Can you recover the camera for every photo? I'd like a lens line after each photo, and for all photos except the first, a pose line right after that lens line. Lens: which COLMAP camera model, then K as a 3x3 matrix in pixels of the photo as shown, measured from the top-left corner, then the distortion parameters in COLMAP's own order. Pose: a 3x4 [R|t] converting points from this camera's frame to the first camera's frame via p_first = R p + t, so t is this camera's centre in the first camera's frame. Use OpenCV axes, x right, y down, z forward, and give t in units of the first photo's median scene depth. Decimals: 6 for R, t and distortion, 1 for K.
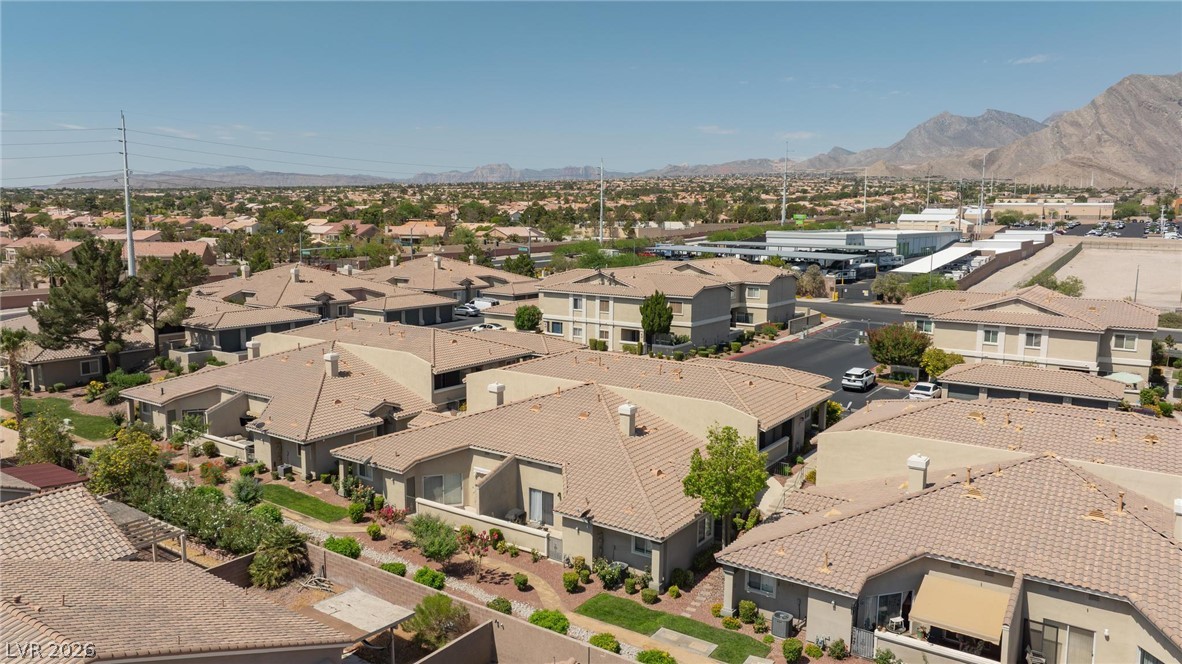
lens RADIAL K [[841.8, 0, 591.0], [0, 841.8, 332.0], [0, 0, 1]] dist [-0.077710, 0.091422]
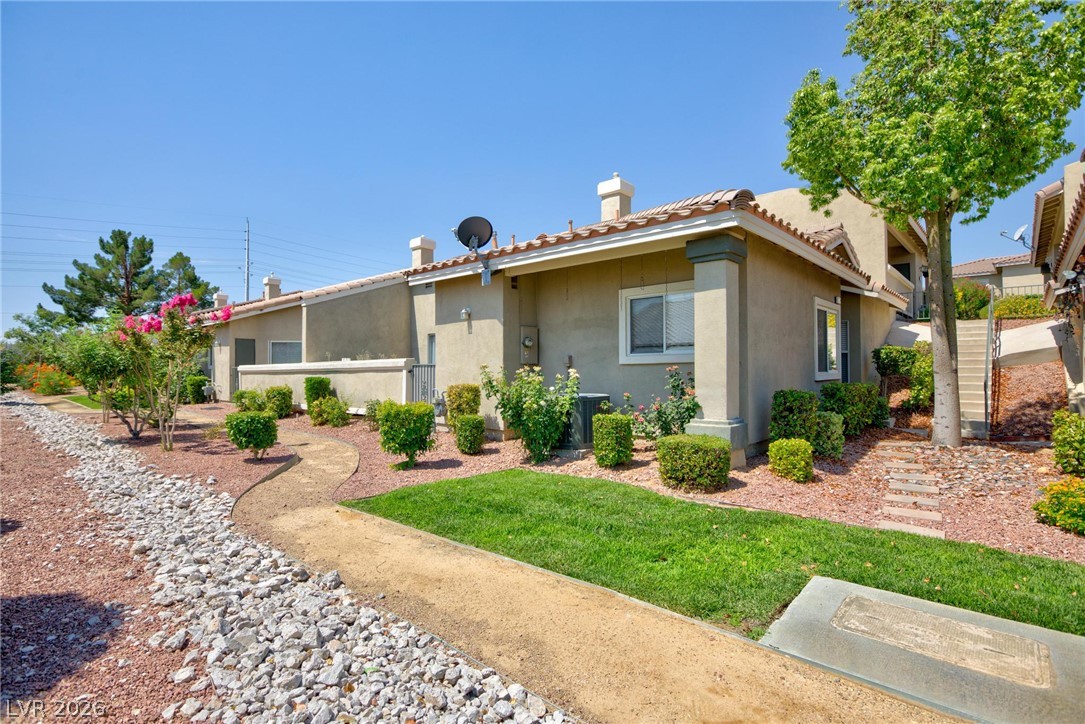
lens RADIAL K [[529.7, 0, 542.5], [0, 529.7, 362.0], [0, 0, 1]] dist [-0.000266, -0.000116]
pose [[0.992025, -0.015163, -0.125125, 0.013743], [-0.003703, 0.988802, -0.149187, 0.091329], [0.125986, 0.148461, 0.980860, 0.248362]]
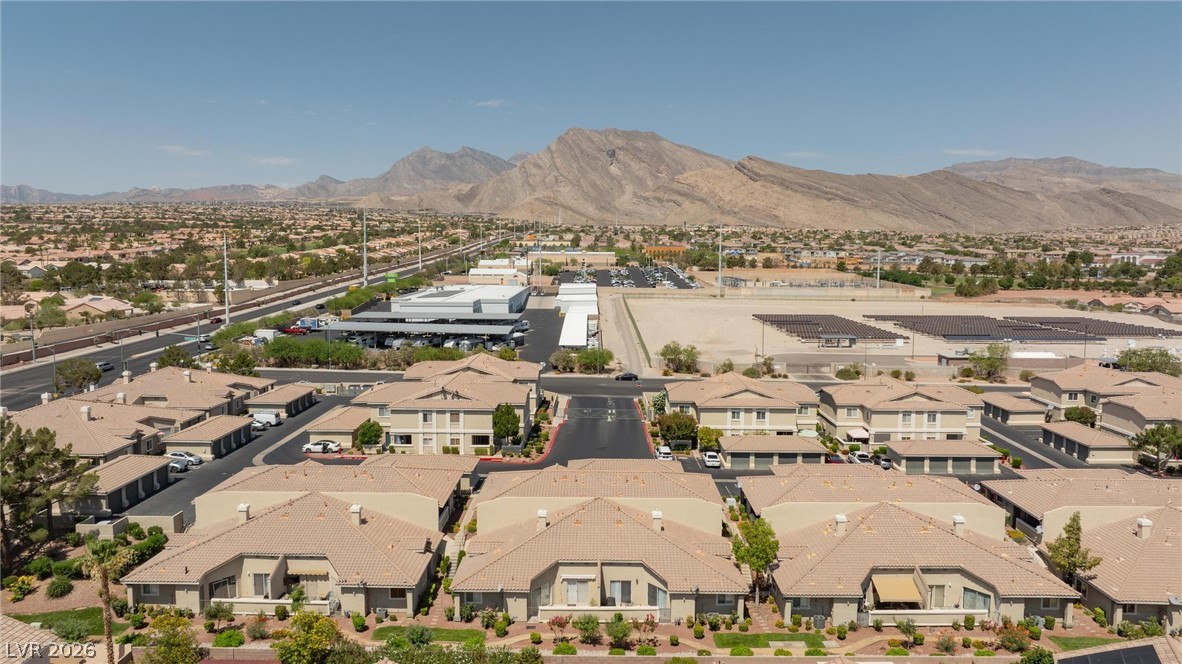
lens RADIAL K [[841.8, 0, 591.0], [0, 841.8, 332.0], [0, 0, 1]] dist [-0.077710, 0.091422]
pose [[0.823770, -0.063836, 0.563318, -0.324139], [0.078967, 0.996874, -0.002510, -0.088953], [-0.561397, 0.046551, 0.826236, -0.074483]]
